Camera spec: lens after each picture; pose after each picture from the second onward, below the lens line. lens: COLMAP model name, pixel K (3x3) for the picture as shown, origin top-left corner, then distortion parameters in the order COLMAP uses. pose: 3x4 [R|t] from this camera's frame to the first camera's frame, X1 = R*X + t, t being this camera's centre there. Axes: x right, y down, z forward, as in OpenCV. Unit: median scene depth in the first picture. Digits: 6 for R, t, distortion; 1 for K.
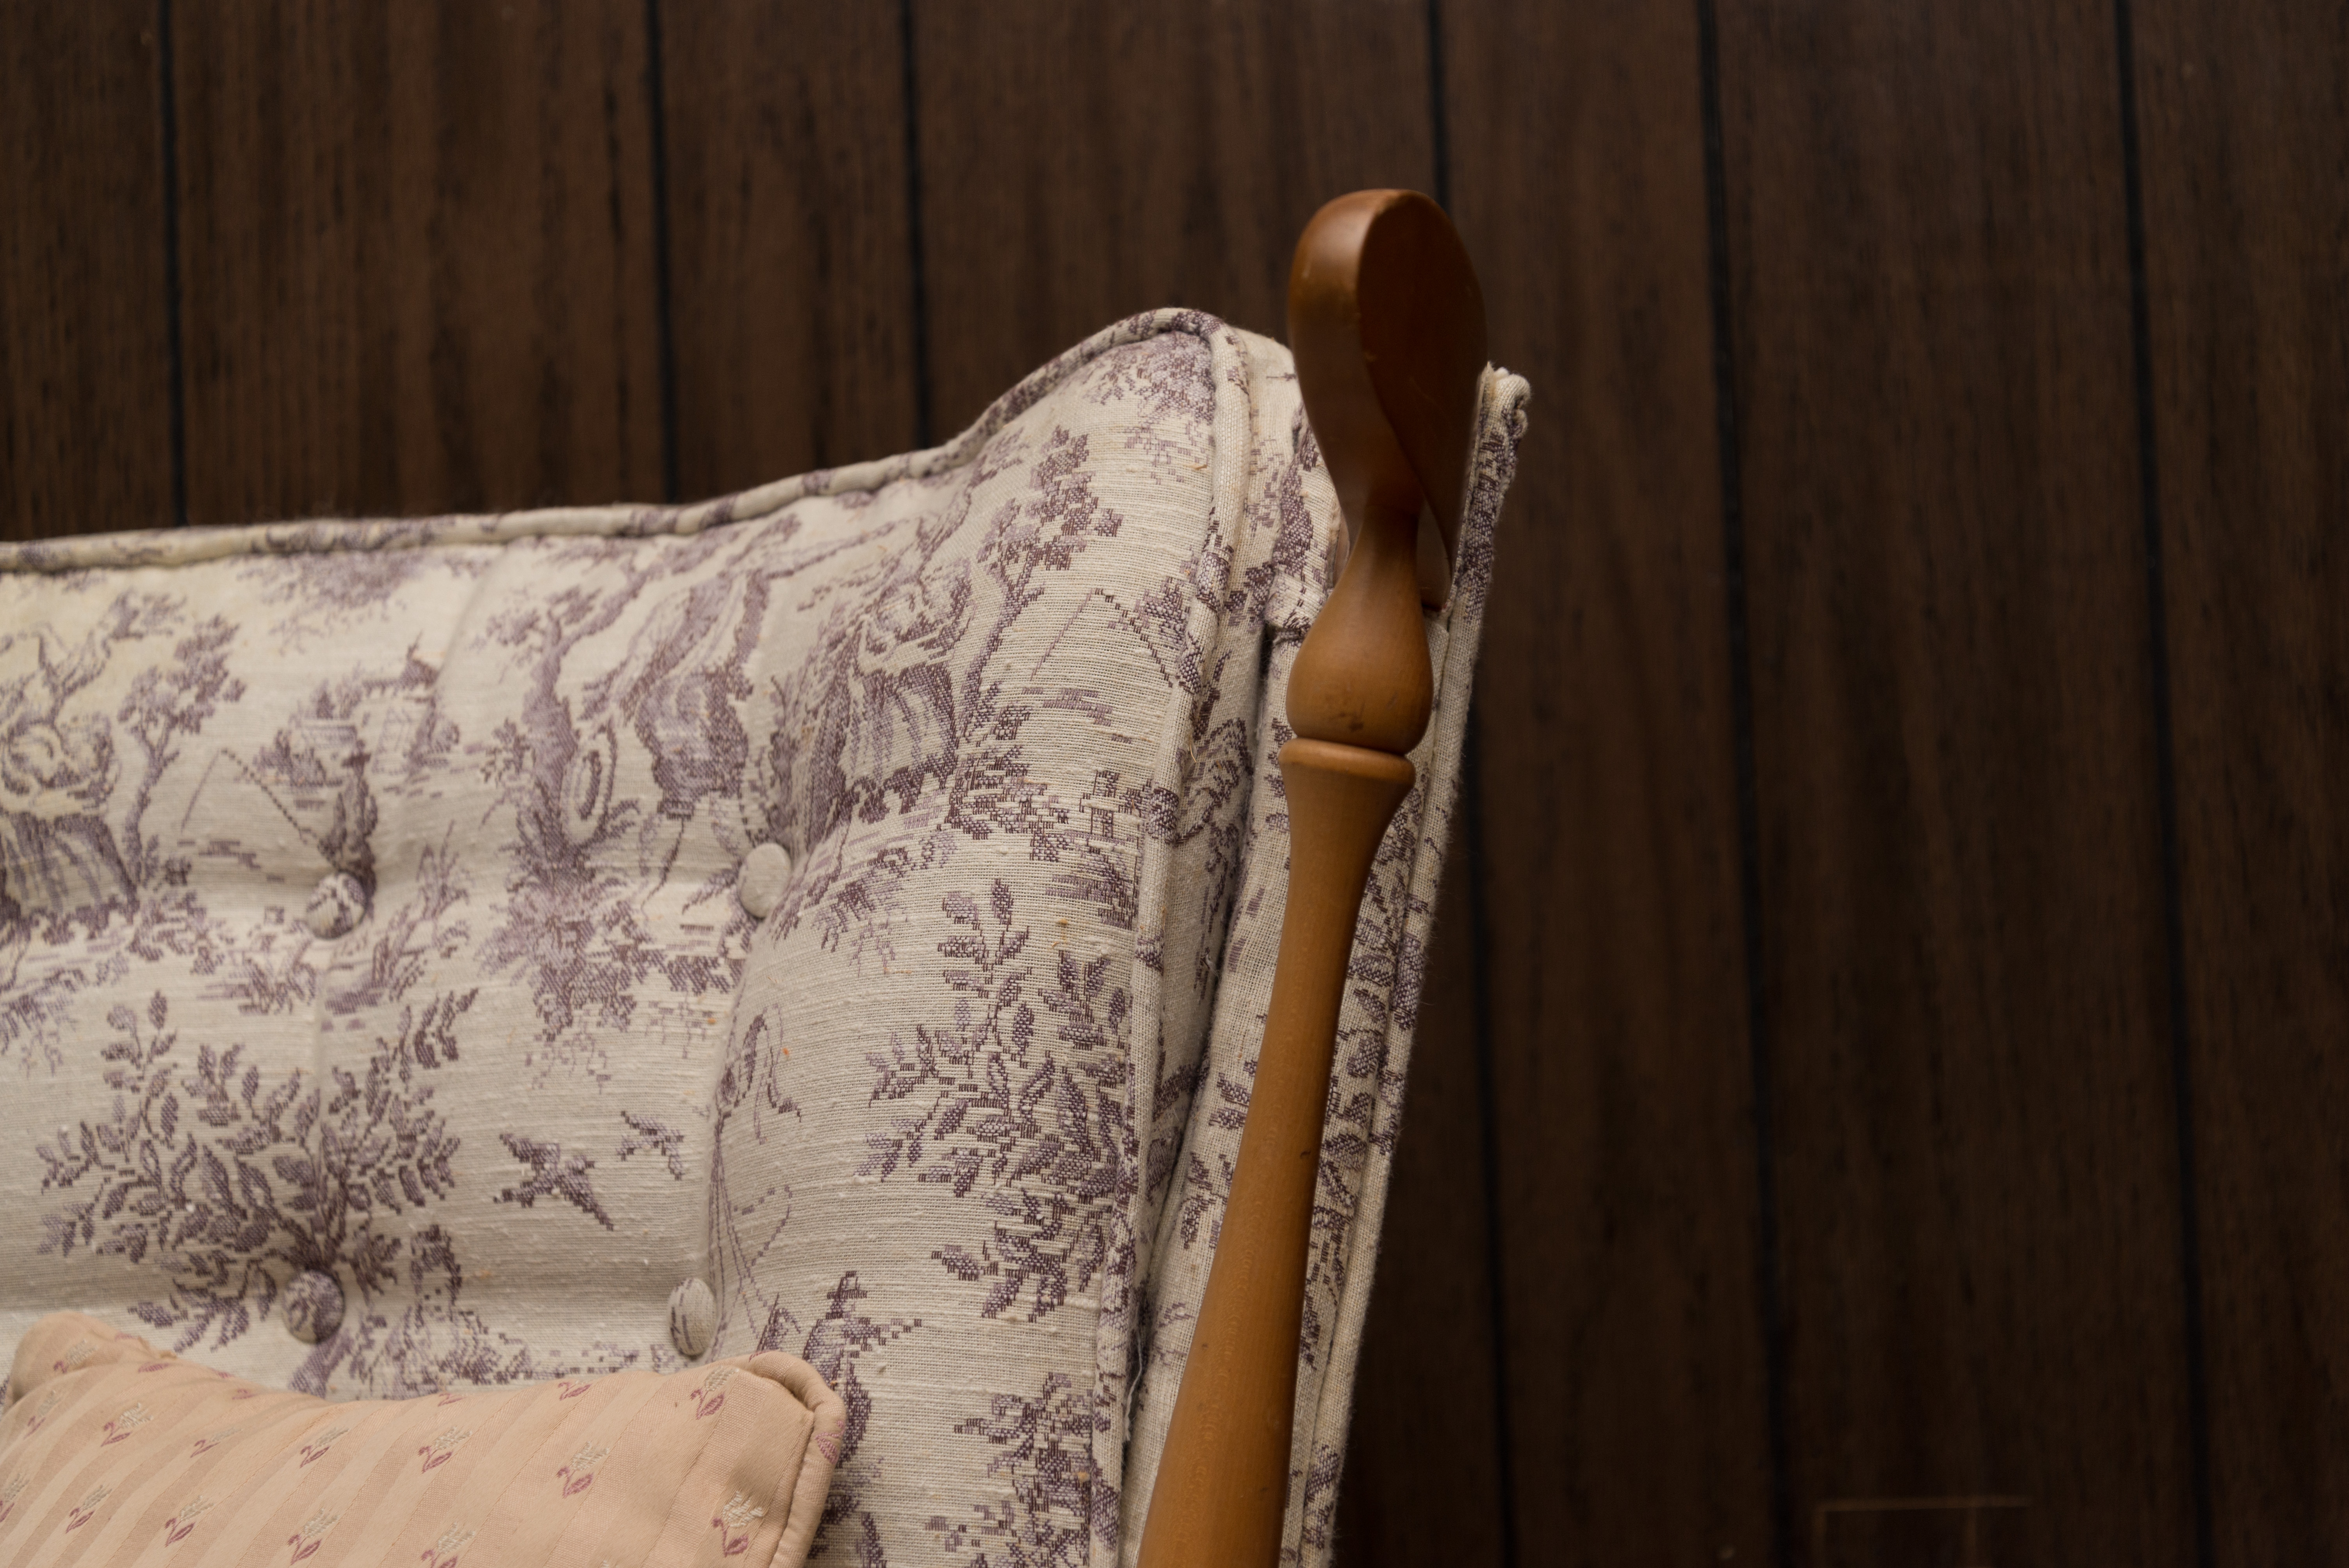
lens RADIAL K [[3626.5, 0, 1175.0], [0, 3626.5, 840.7], [0, 0, 1]] dist [-0.039670, -0.079899]
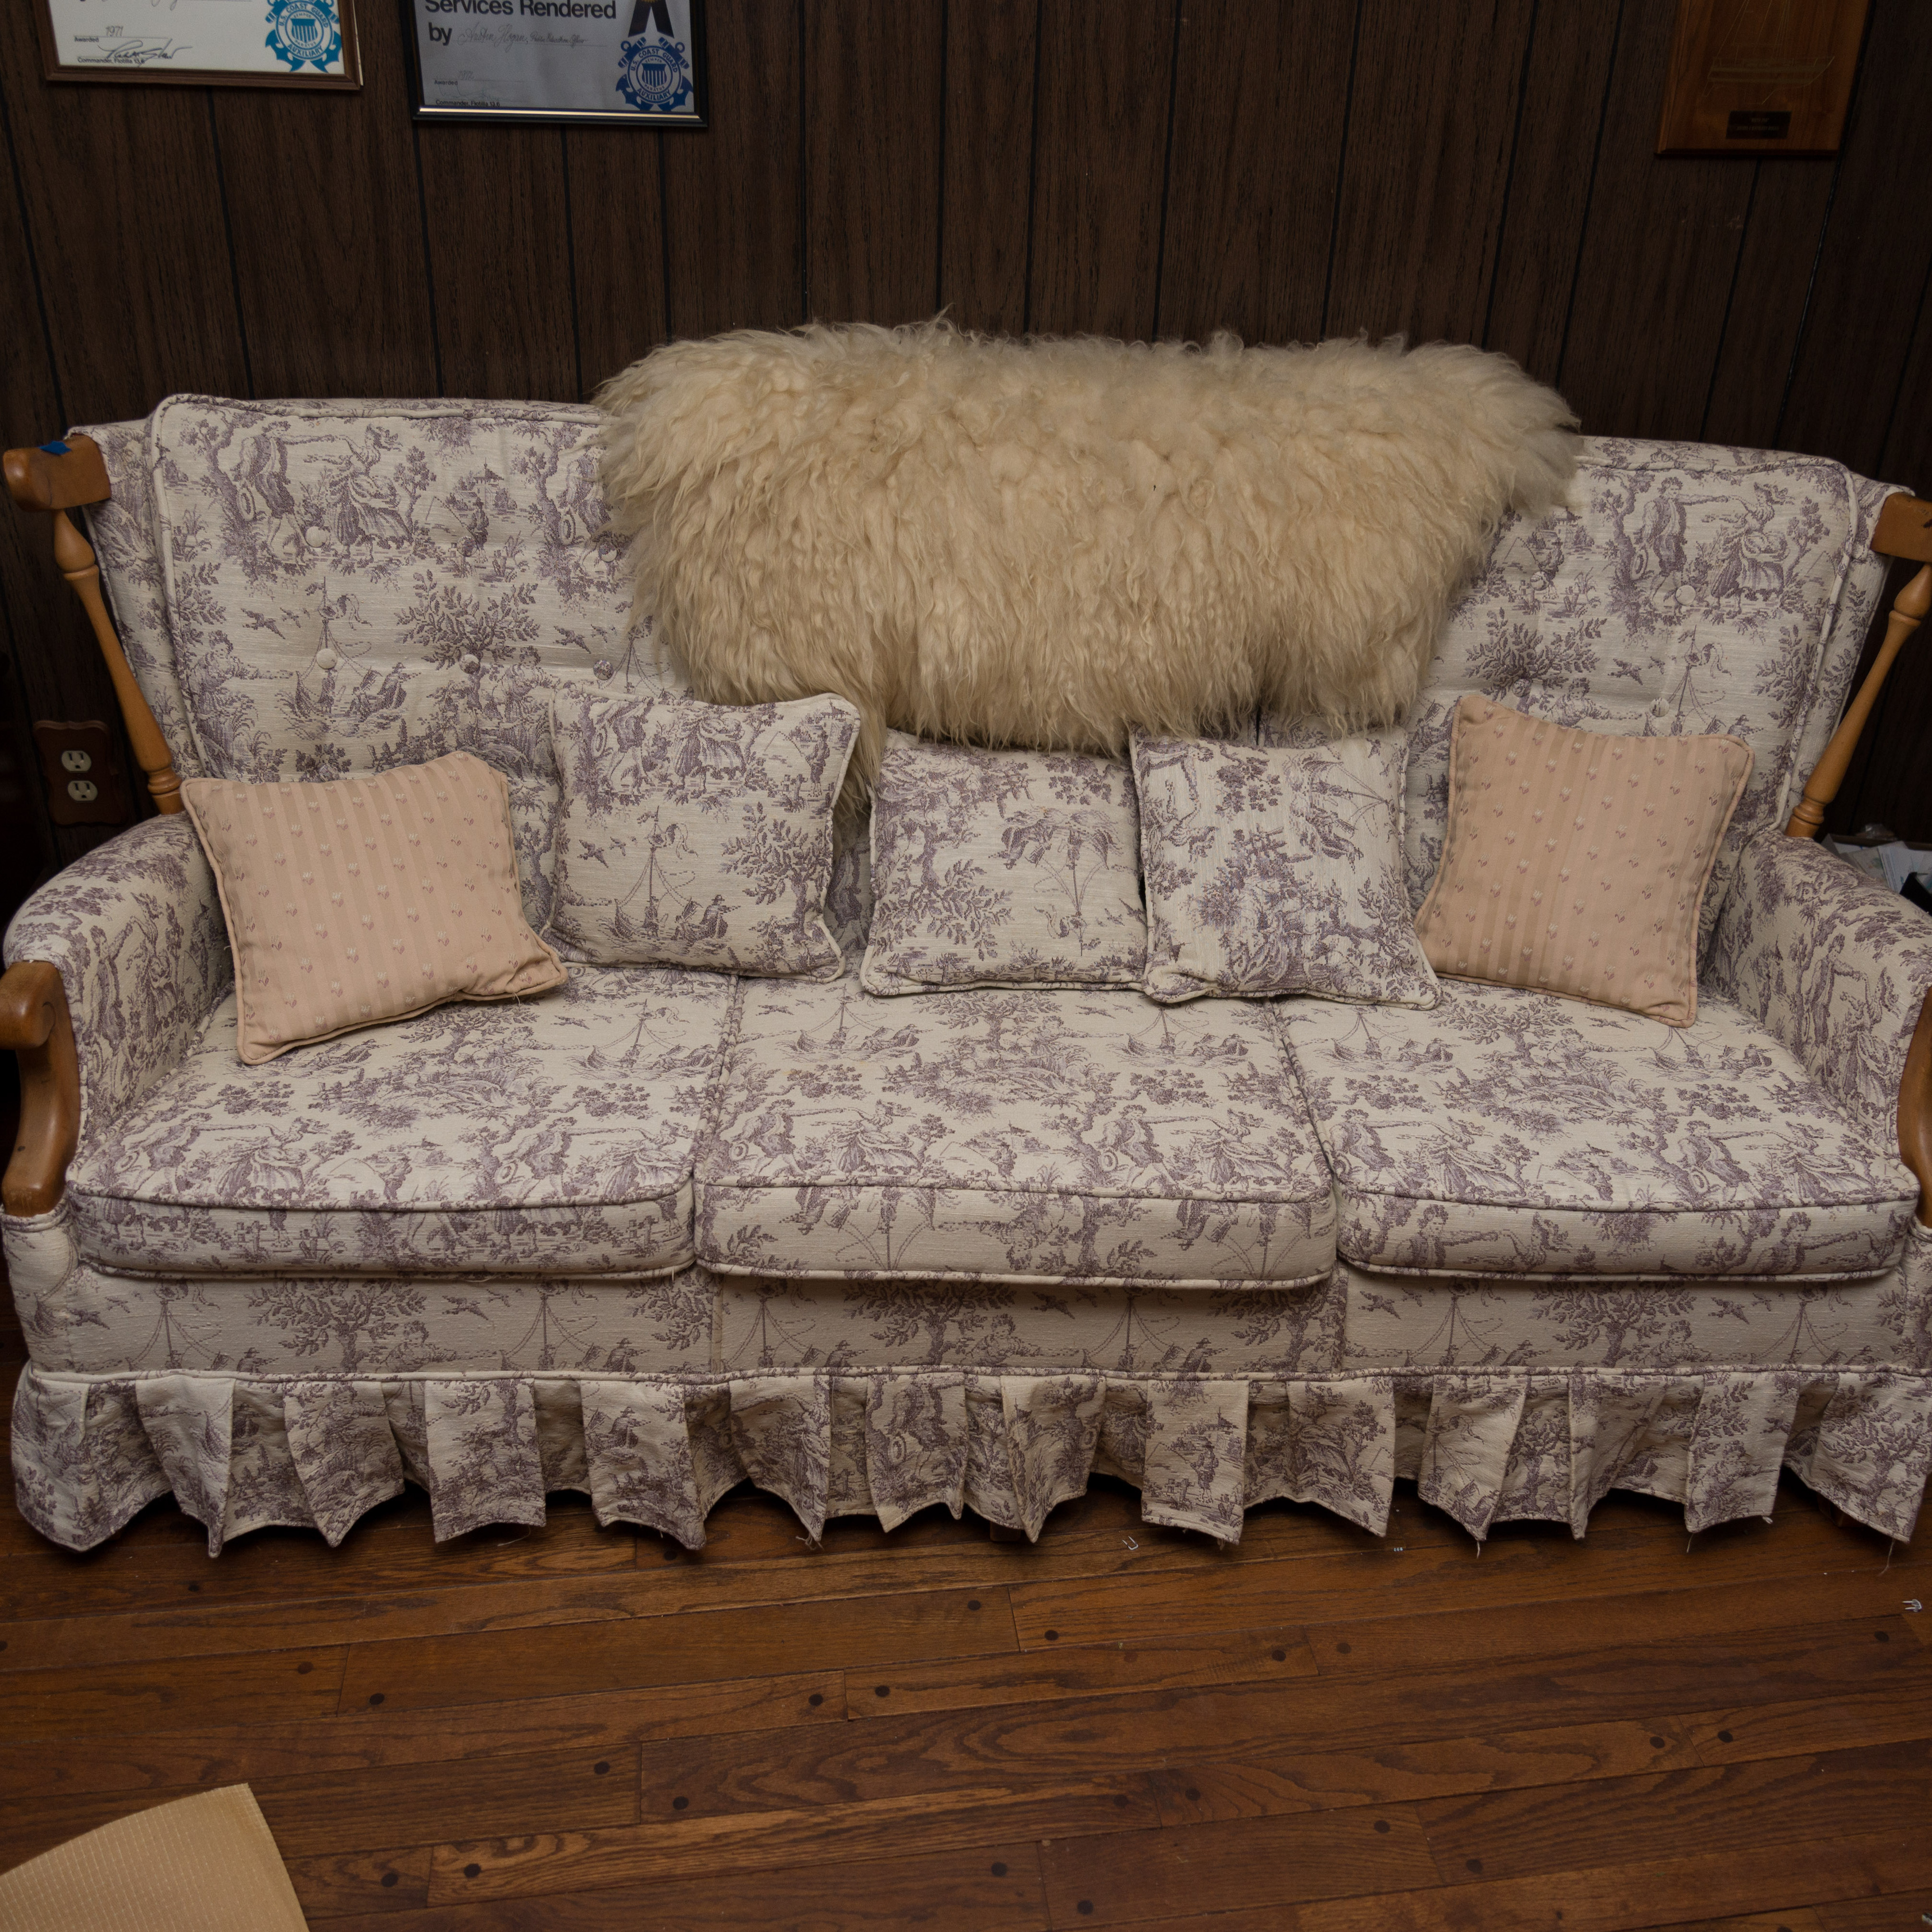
lens RADIAL K [[1938.5, 0, 1032.1], [0, 1938.5, 993.3], [0, 0, 1]] dist [0.006324, -0.031429]
pose [[0.948965, -0.074160, 0.306538, -1.384743], [-0.095998, 0.857917, 0.504741, -0.578556], [-0.300416, -0.508409, 0.807013, -0.657344]]
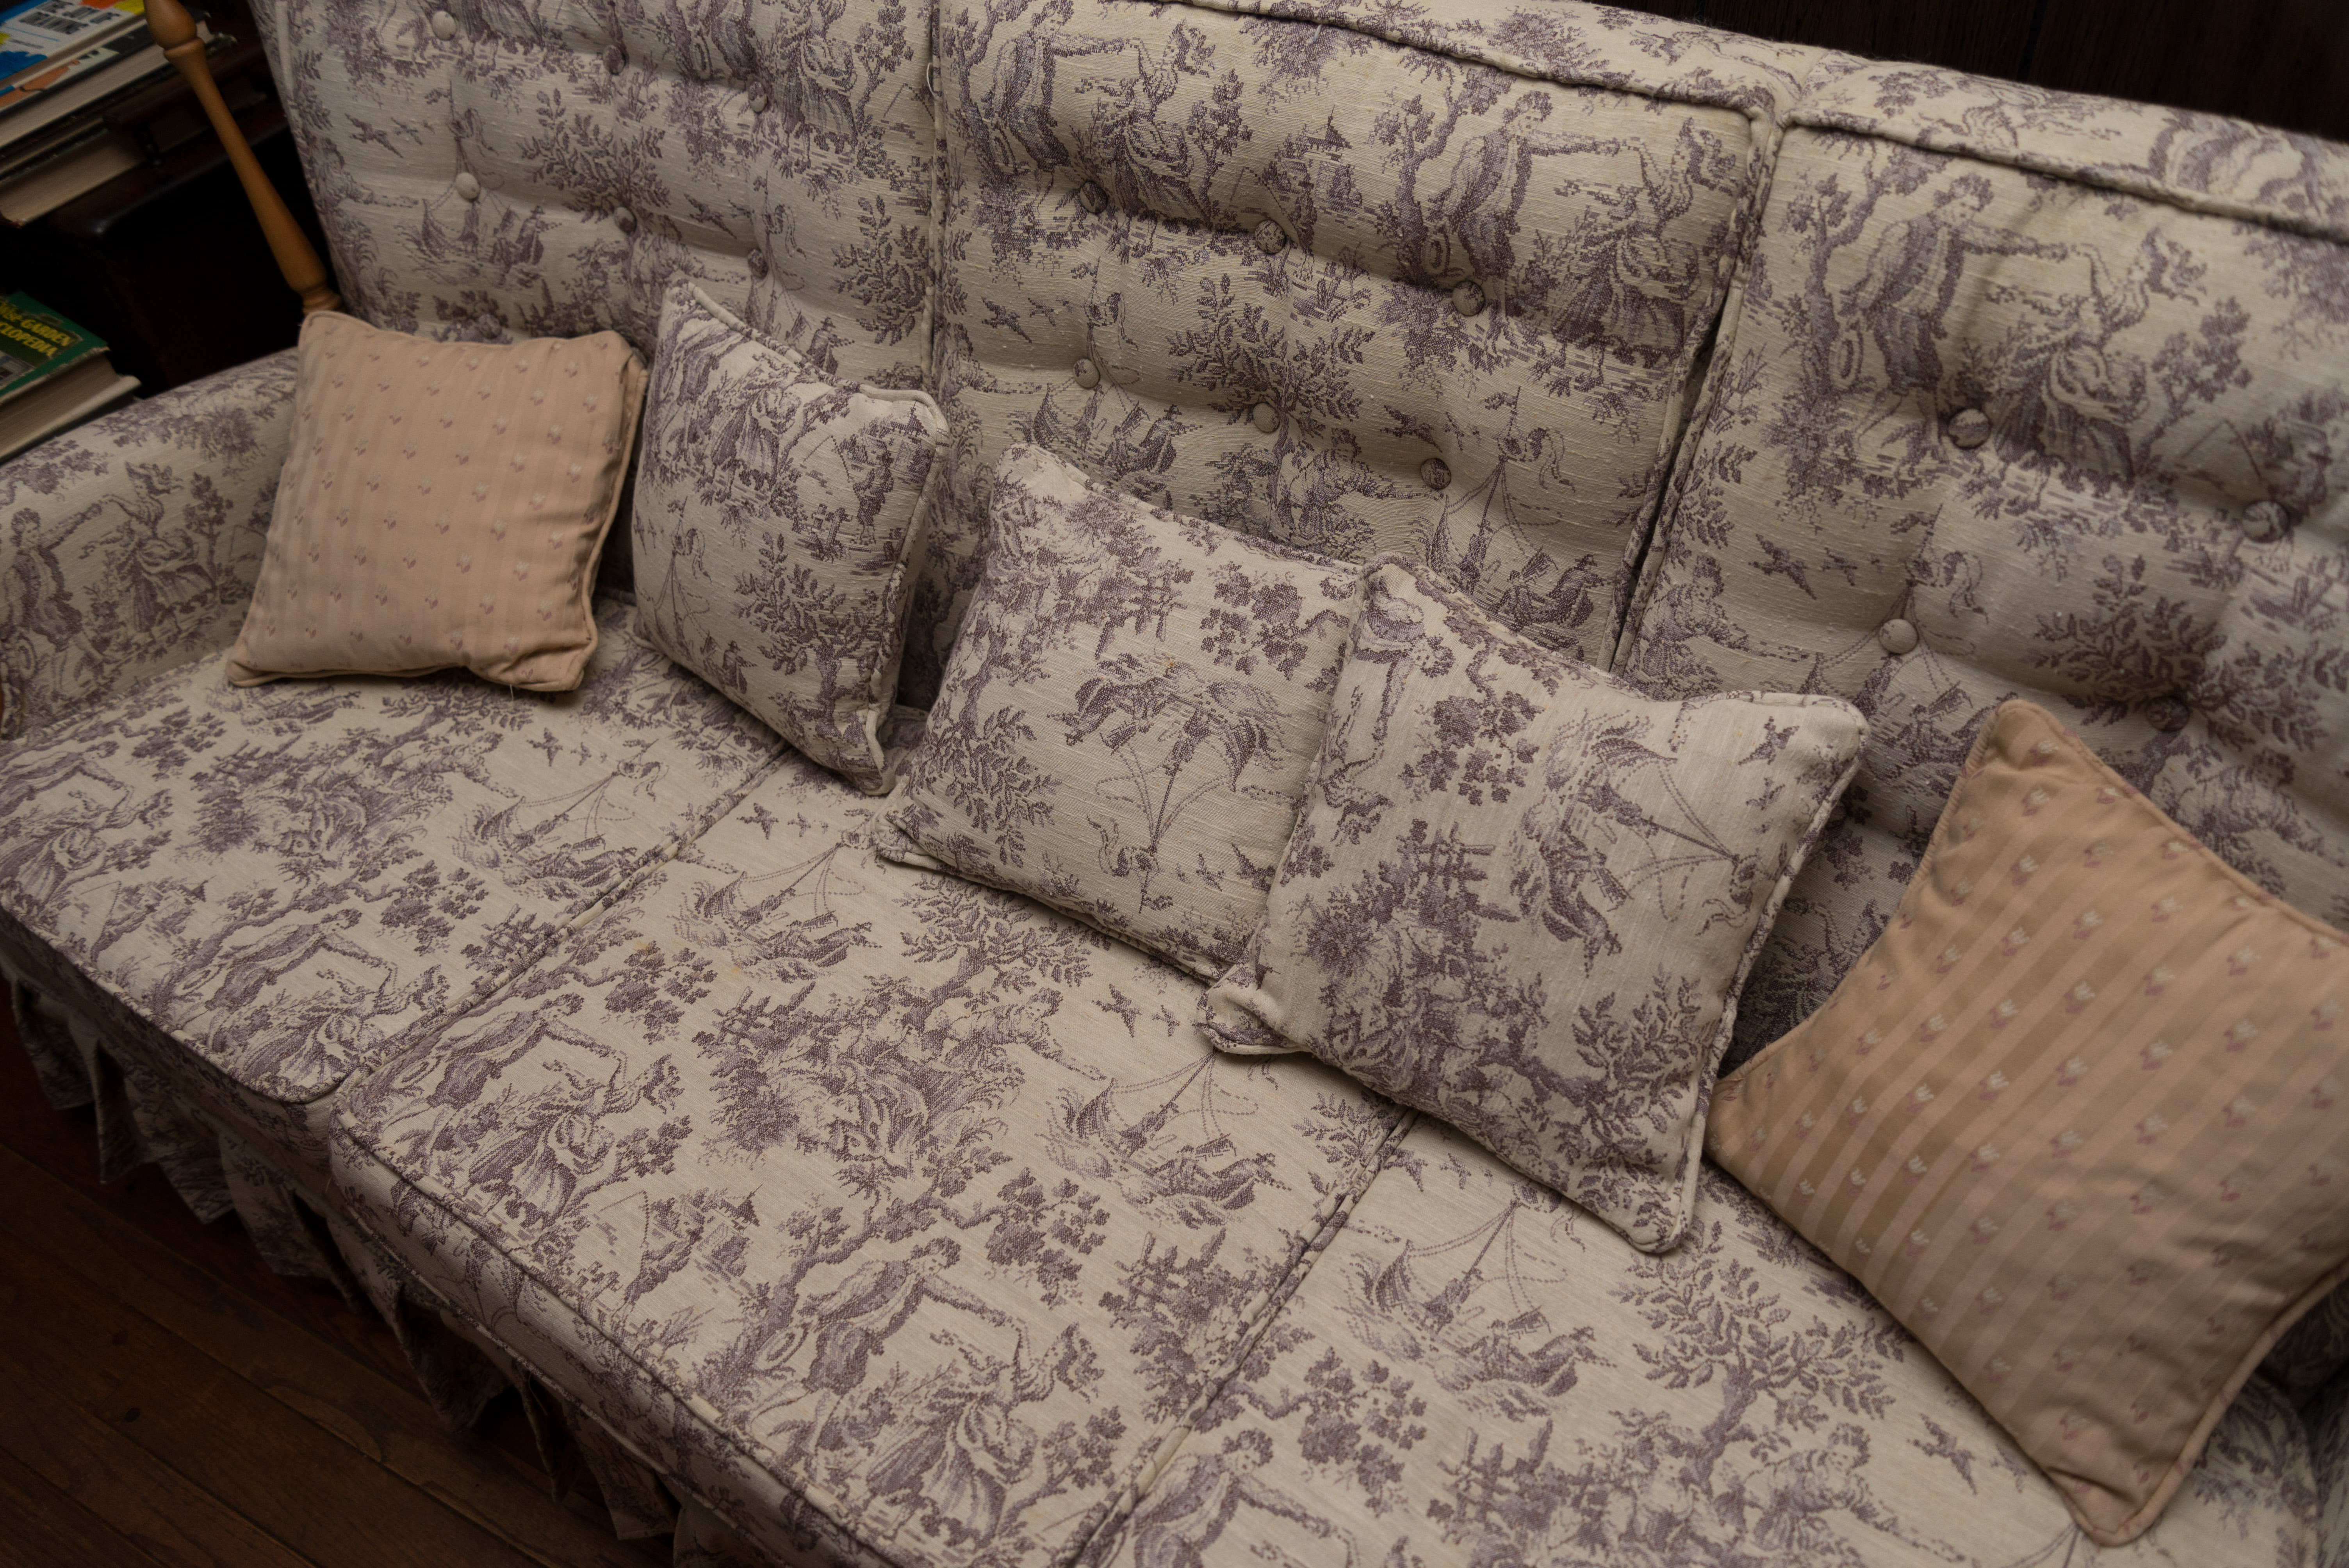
lens RADIAL K [[1765.9, 0, 1174.3], [0, 1765.9, 800.5], [0, 0, 1]] dist [-0.033638, -0.029255]
pose [[0.943546, 0.231240, -0.237170, -0.492688], [0.023921, 0.666565, 0.745063, -0.502109], [0.330378, -0.708674, 0.623403, 0.269434]]
